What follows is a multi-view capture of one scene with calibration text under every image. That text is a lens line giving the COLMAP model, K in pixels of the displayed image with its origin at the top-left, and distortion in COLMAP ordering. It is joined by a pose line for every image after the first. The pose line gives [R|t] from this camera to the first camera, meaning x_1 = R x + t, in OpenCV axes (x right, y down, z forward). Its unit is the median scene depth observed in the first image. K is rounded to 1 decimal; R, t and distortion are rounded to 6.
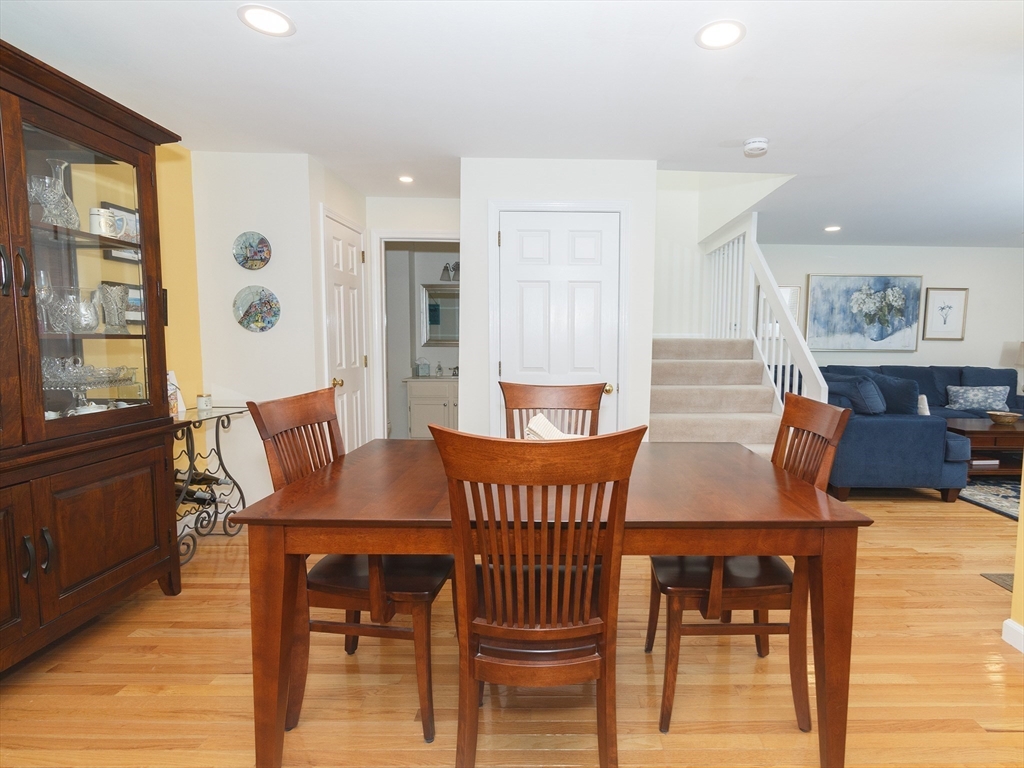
lens RADIAL K [[523.8, 0, 571.2], [0, 523.8, 381.6], [0, 0, 1]] dist [0.004230, -0.004379]
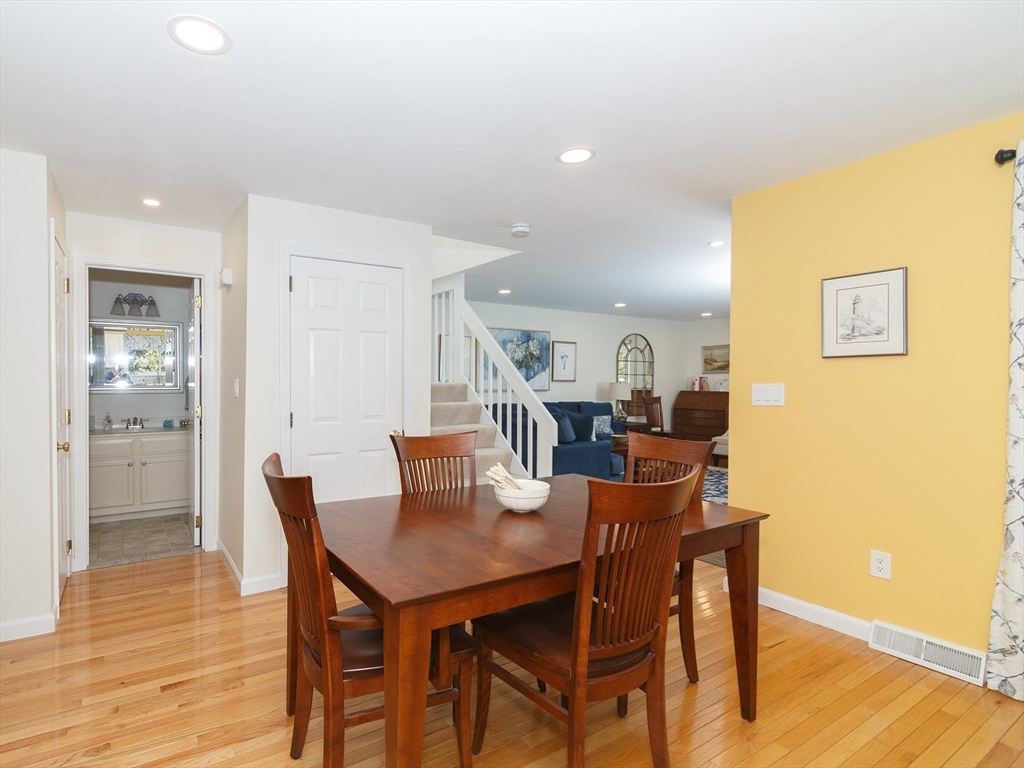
lens RADIAL K [[523.8, 0, 437.6], [0, 523.8, 384.7], [0, 0, 1]] dist [0.004230, -0.004379]
pose [[0.869209, -0.010732, 0.494328, -0.208968], [0.043163, 0.997595, -0.054238, -0.014160], [-0.492557, 0.068481, 0.867582, 0.028252]]
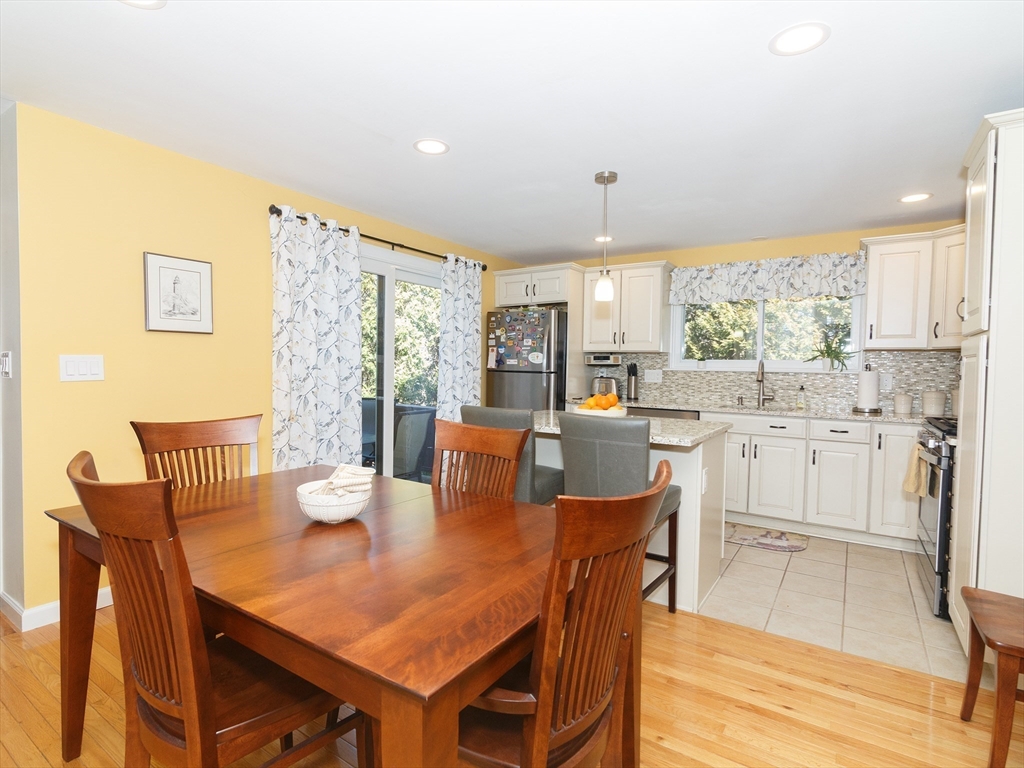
lens RADIAL K [[523.8, 0, 507.5], [0, 523.8, 380.5], [0, 0, 1]] dist [0.004230, -0.004379]
pose [[-0.823669, -0.042039, 0.565511, -0.212669], [0.015735, 0.995170, 0.096898, -0.042759], [-0.566853, 0.088710, -0.819029, 0.445099]]
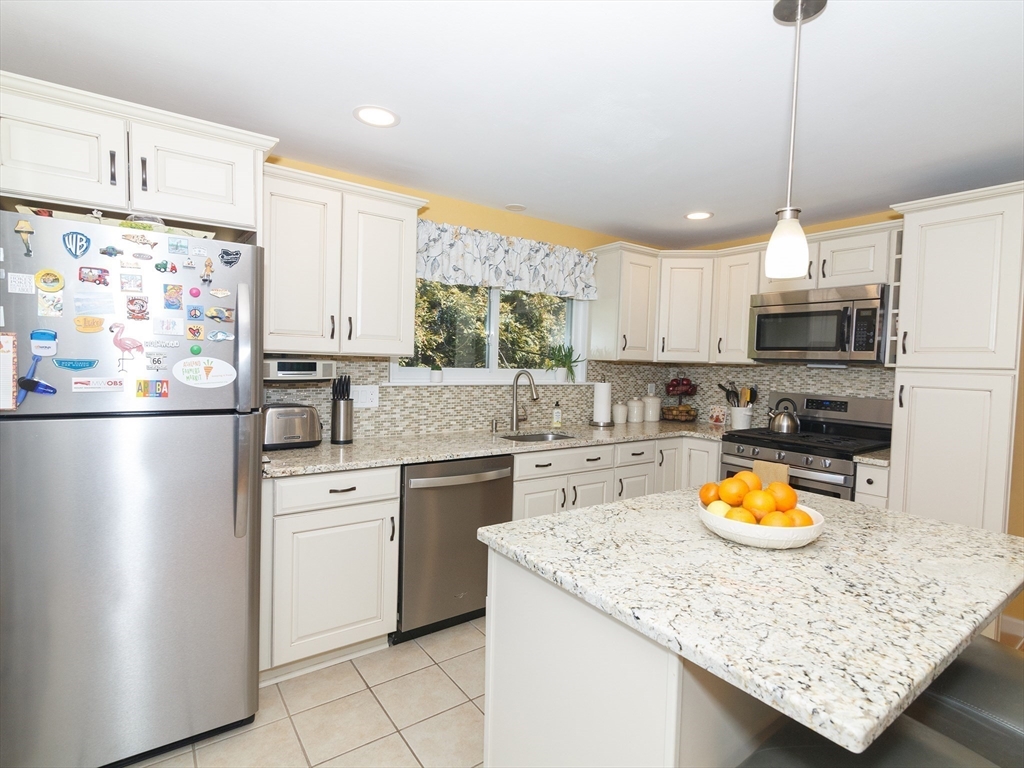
lens RADIAL K [[523.8, 0, 538.3], [0, 523.8, 377.4], [0, 0, 1]] dist [0.004230, -0.004379]
pose [[-0.808978, -0.017442, -0.587579, 0.223781], [-0.080967, 0.993339, 0.081988, -0.034315], [0.582235, 0.113901, -0.805002, 0.098261]]
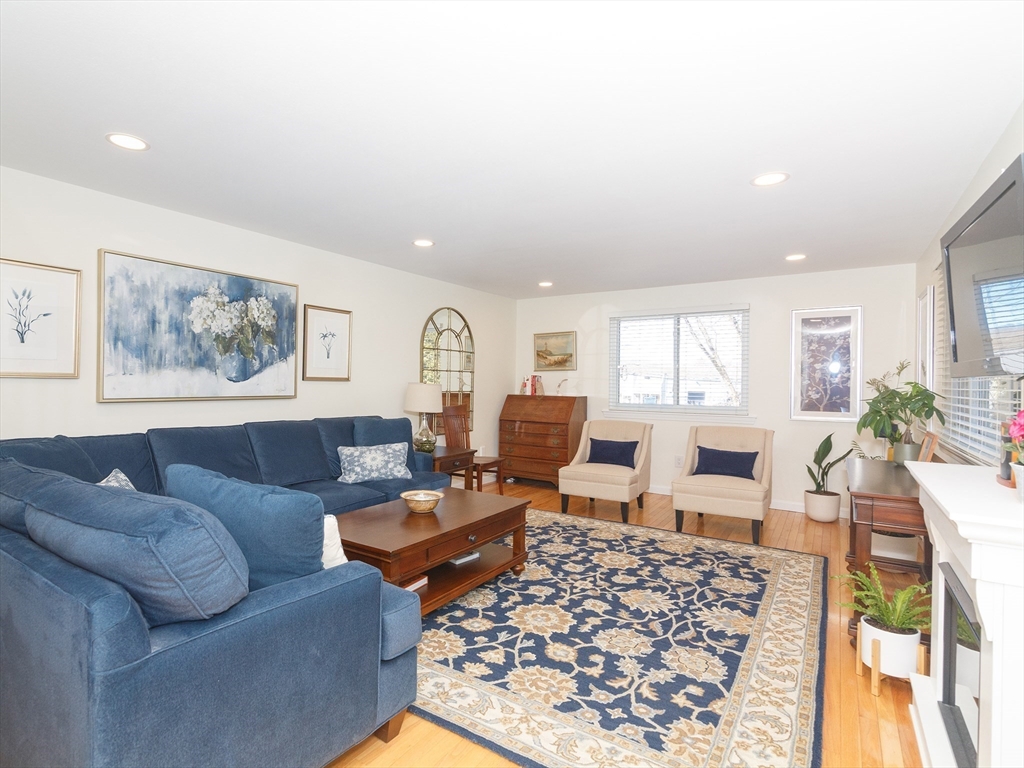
lens RADIAL K [[523.8, 0, 478.9], [0, 523.8, 382.0], [0, 0, 1]] dist [0.004230, -0.004379]
pose [[0.590391, -0.004829, 0.807103, 0.262275], [0.058862, 0.997577, -0.037088, -0.038951], [-0.804968, 0.069404, 0.589244, 0.423370]]
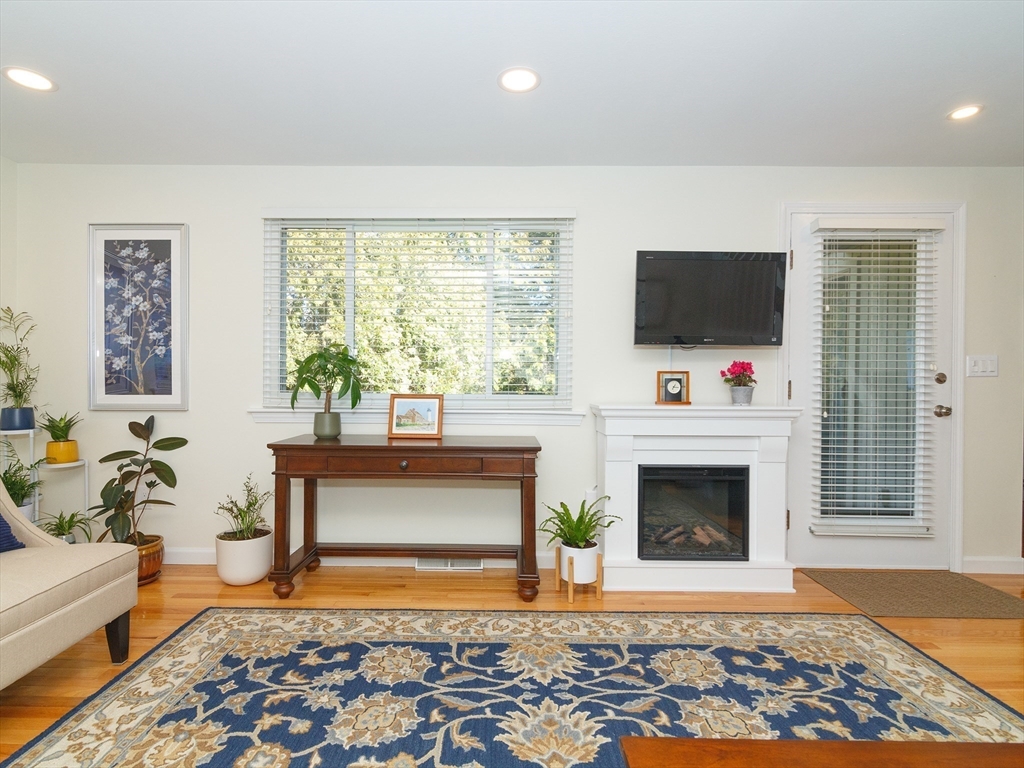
lens RADIAL K [[522.1, 0, 493.0], [0, 522.1, 382.7], [0, 0, 1]] dist [-0.001709, -0.000093]
pose [[-0.998975, -0.016926, 0.041992, 0.774637], [-0.013767, 0.997132, 0.074416, -0.035601], [-0.043131, 0.073761, -0.996343, 0.849791]]
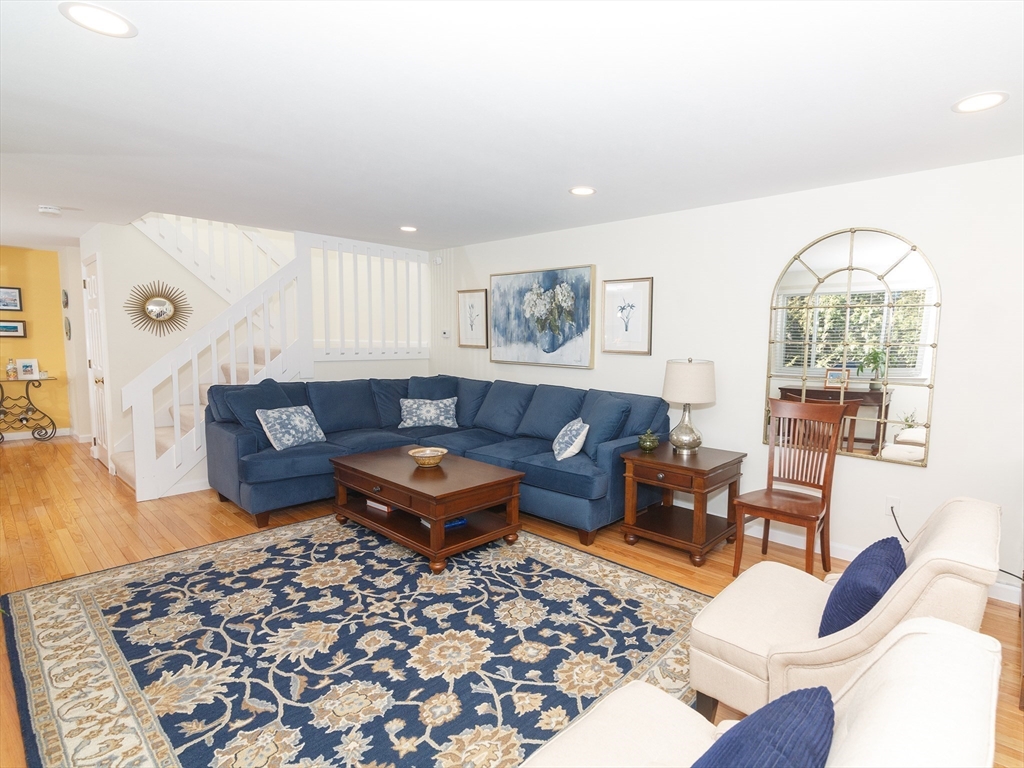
lens RADIAL K [[519.9, 0, 567.7], [0, 519.9, 385.5], [0, 0, 1]] dist [0.000454, -0.000849]
pose [[0.739140, 0.063443, -0.670557, 1.141048], [-0.062388, 0.997723, 0.025629, -0.050752], [0.670656, 0.022891, 0.741415, 0.445292]]
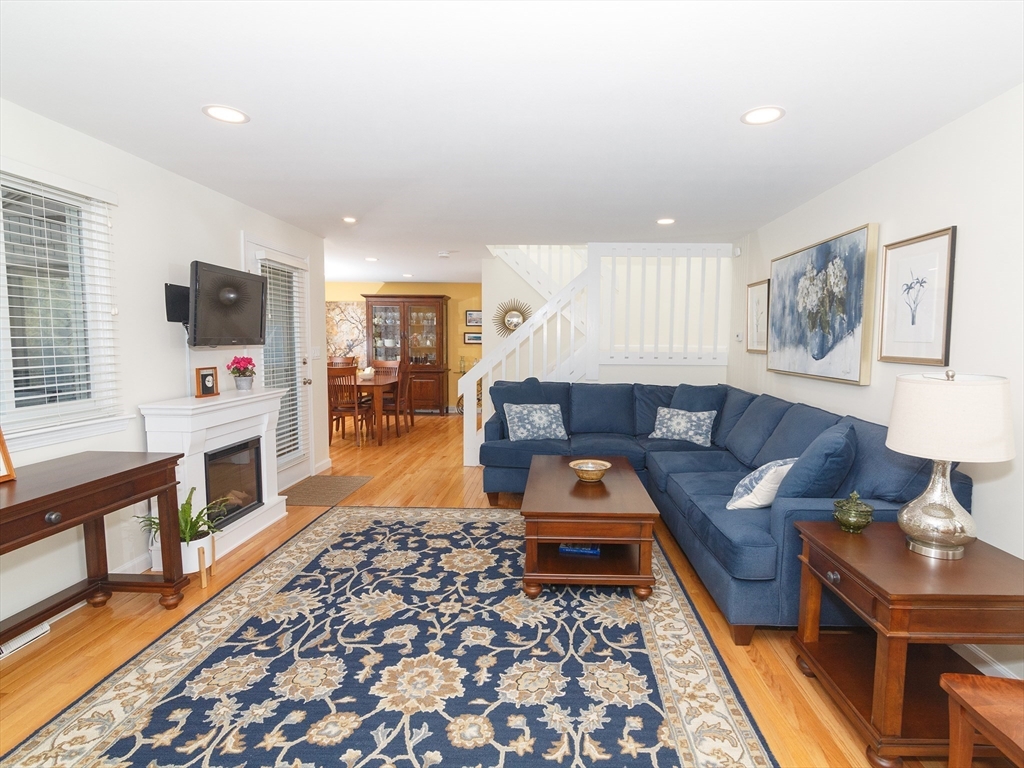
lens RADIAL K [[519.9, 0, 546.6], [0, 519.9, 382.1], [0, 0, 1]] dist [0.000454, -0.000849]
pose [[-0.045491, 0.069710, -0.996530, 1.159560], [-0.088812, 0.993330, 0.073540, -0.069519], [0.995009, 0.091849, -0.038996, 0.743248]]
